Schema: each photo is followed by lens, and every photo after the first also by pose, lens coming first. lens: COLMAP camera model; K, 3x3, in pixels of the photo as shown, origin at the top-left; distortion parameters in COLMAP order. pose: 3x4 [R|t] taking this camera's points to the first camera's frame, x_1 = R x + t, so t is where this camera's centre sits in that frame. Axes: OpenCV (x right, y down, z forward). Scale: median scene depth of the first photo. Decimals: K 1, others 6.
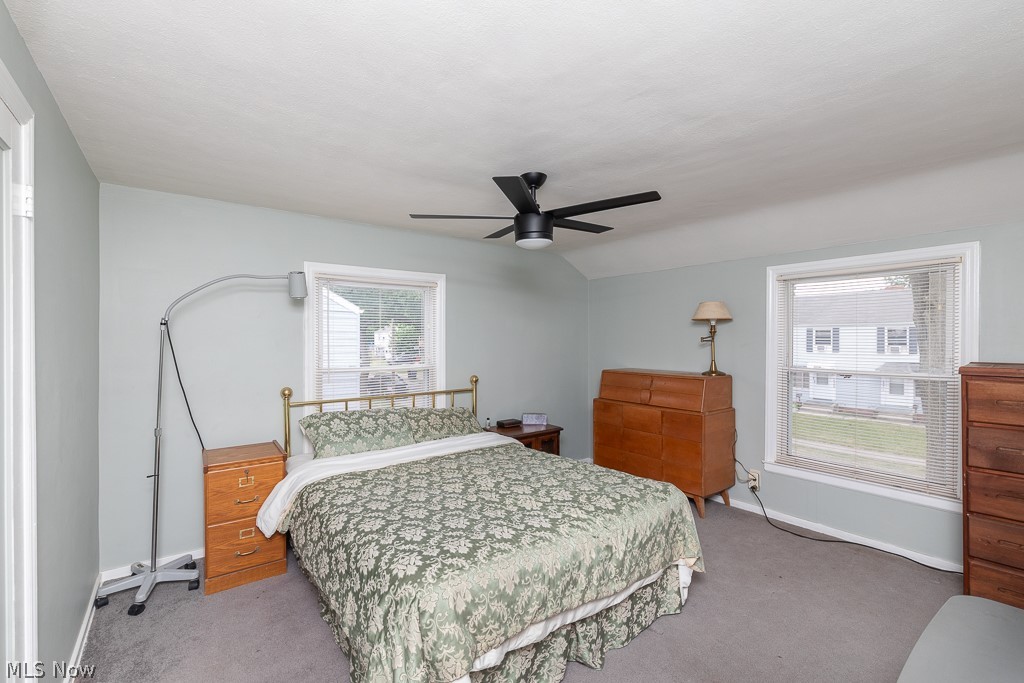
lens RADIAL K [[441.2, 0, 502.2], [0, 441.2, 340.7], [0, 0, 1]] dist [0.001640, 0.000087]
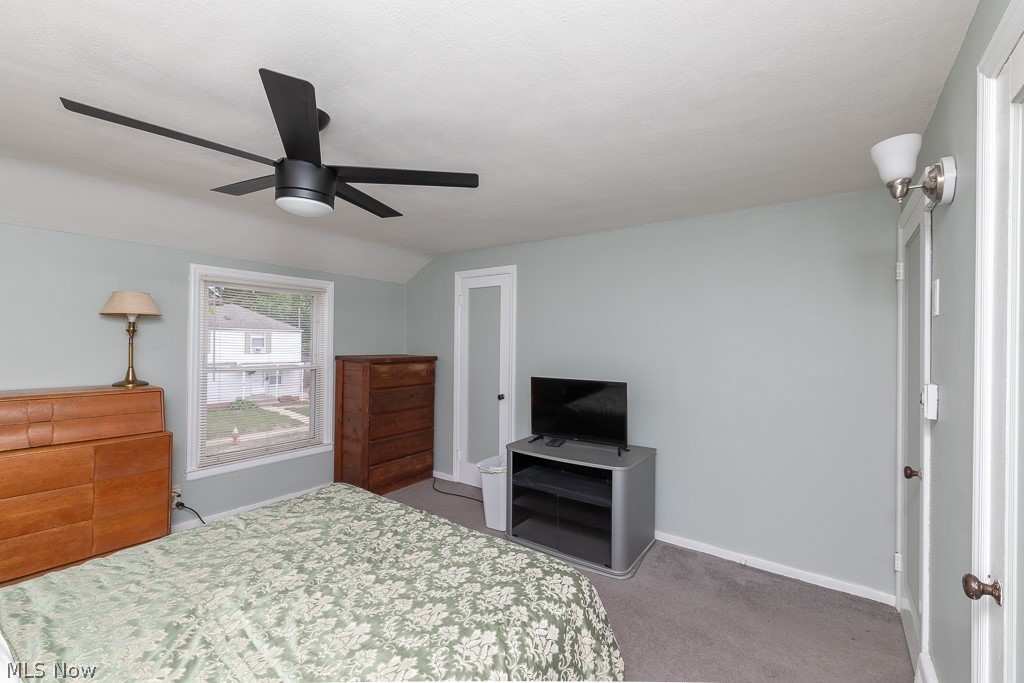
lens RADIAL K [[441.2, 0, 502.9], [0, 441.2, 345.7], [0, 0, 1]] dist [0.001640, 0.000087]
pose [[-0.297878, -0.003294, 0.954598, -0.505972], [-0.013162, 0.999913, -0.000657, -0.001080], [-0.954513, -0.012760, -0.297895, 0.660584]]
